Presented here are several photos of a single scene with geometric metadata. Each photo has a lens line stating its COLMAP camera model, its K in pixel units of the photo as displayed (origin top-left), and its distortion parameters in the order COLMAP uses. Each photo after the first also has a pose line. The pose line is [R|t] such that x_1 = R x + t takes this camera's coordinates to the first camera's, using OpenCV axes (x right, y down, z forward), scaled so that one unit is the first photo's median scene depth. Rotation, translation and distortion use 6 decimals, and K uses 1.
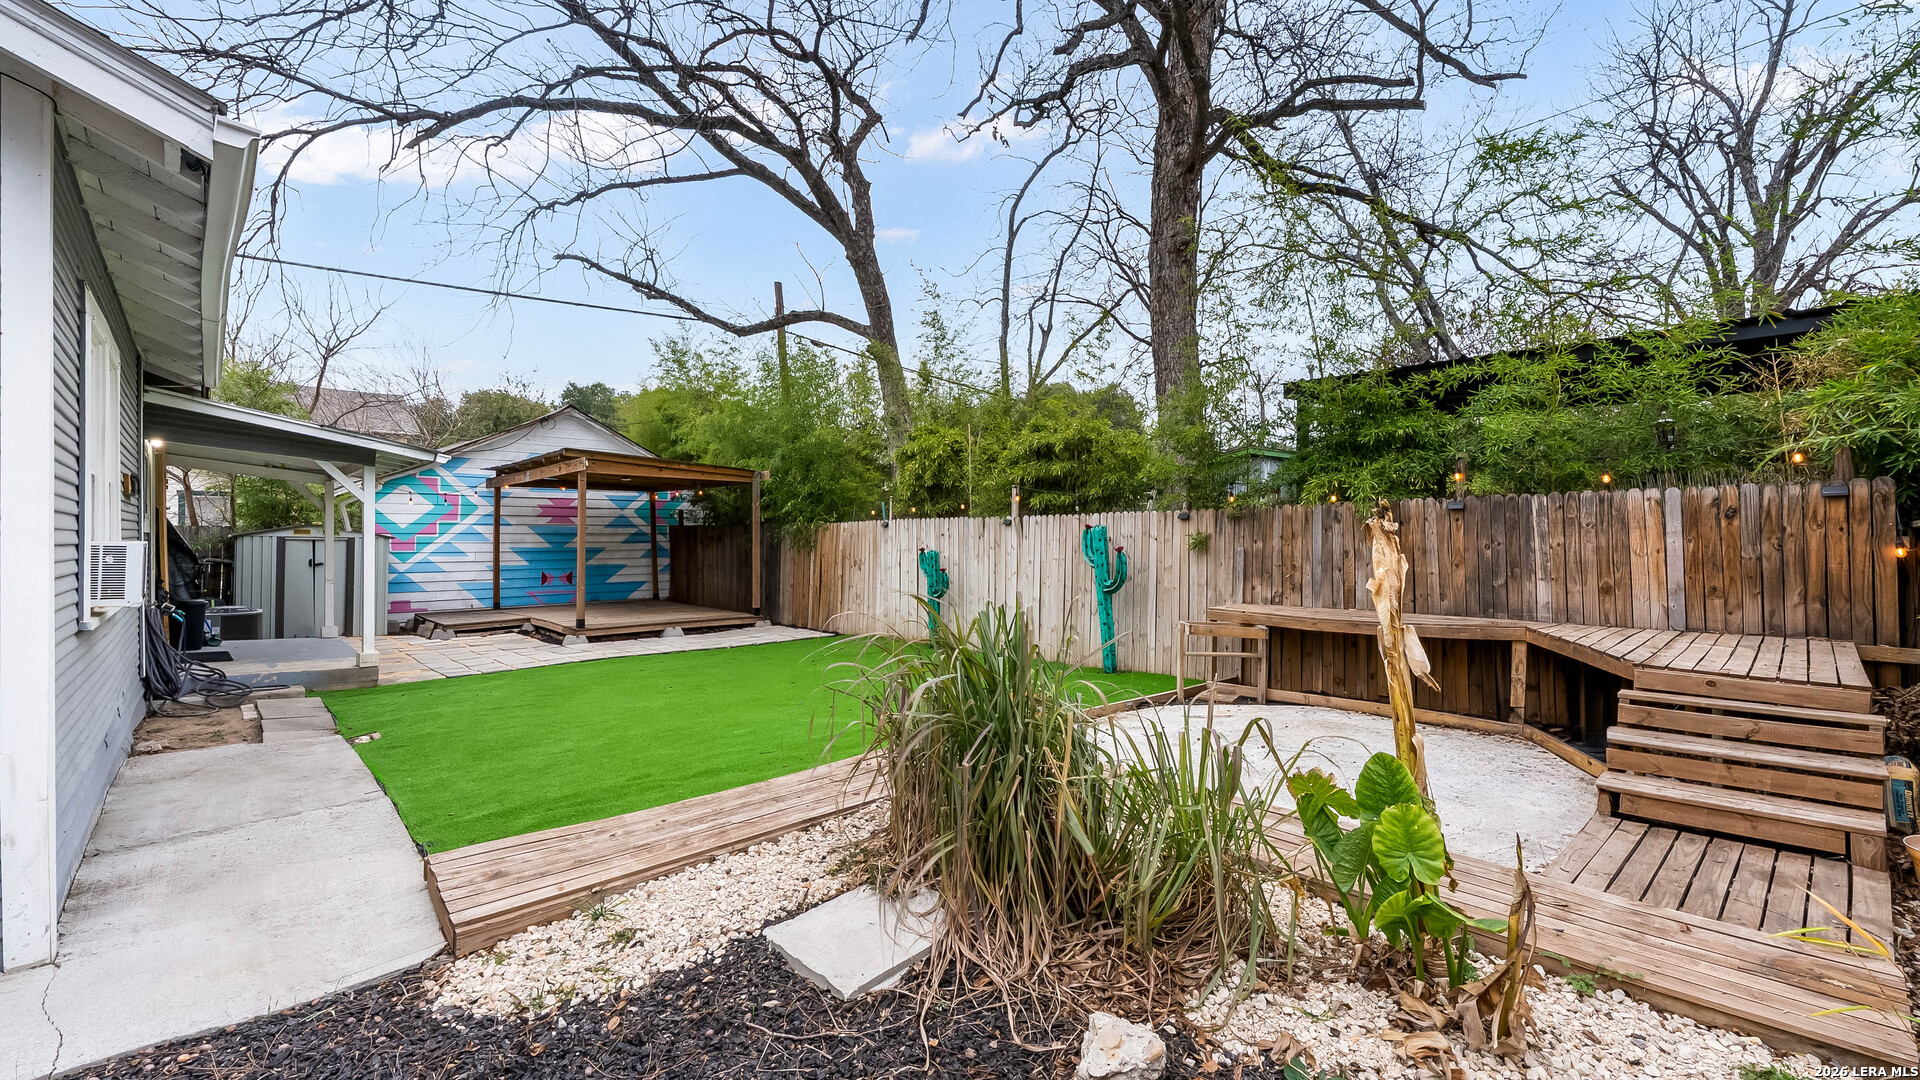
lens RADIAL K [[785.2, 0, 961.3], [0, 785.2, 539.8], [0, 0, 1]] dist [-0.001102, -0.000847]
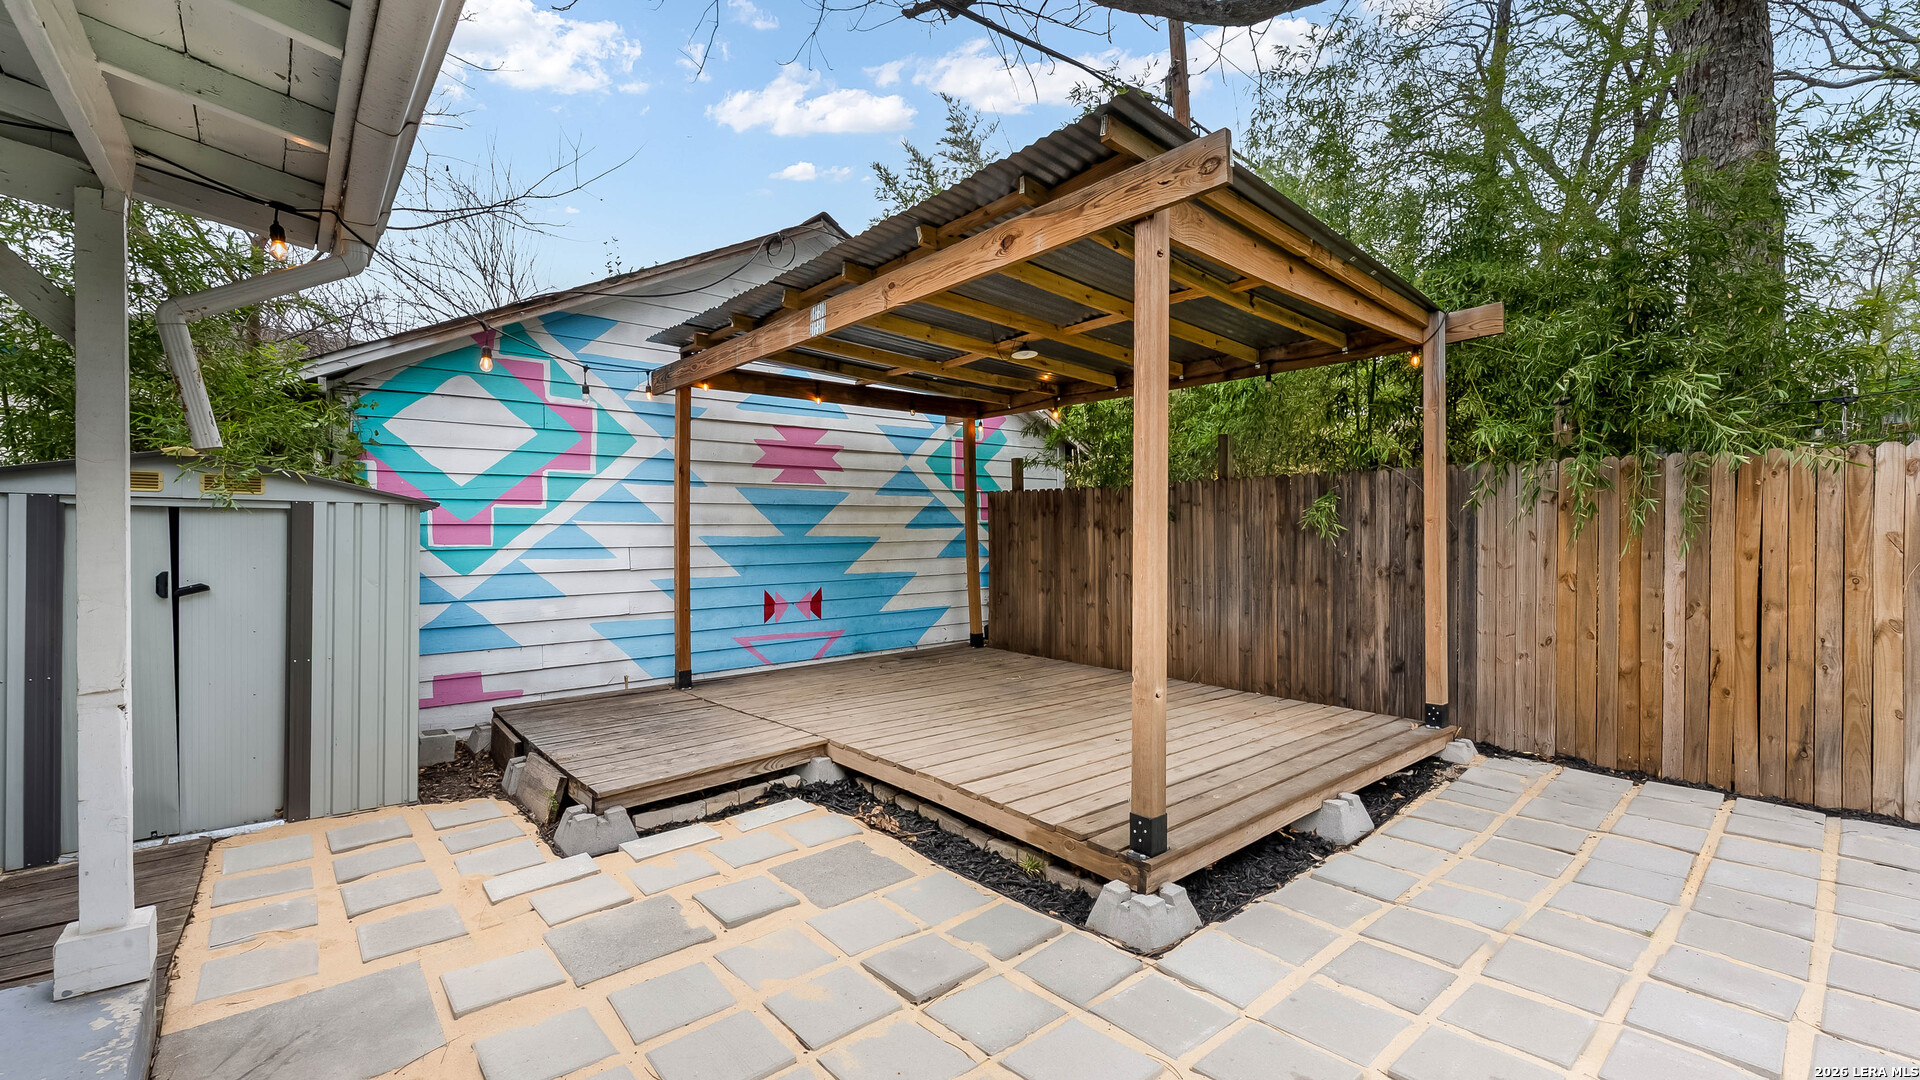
lens RADIAL K [[785.2, 0, 959.8], [0, 785.2, 540.4], [0, 0, 1]] dist [-0.001102, -0.000847]
pose [[0.998446, -0.003795, -0.055590, -0.424197], [0.004280, 0.999954, 0.008599, 0.009260], [0.055555, -0.008823, 0.998417, 0.598134]]
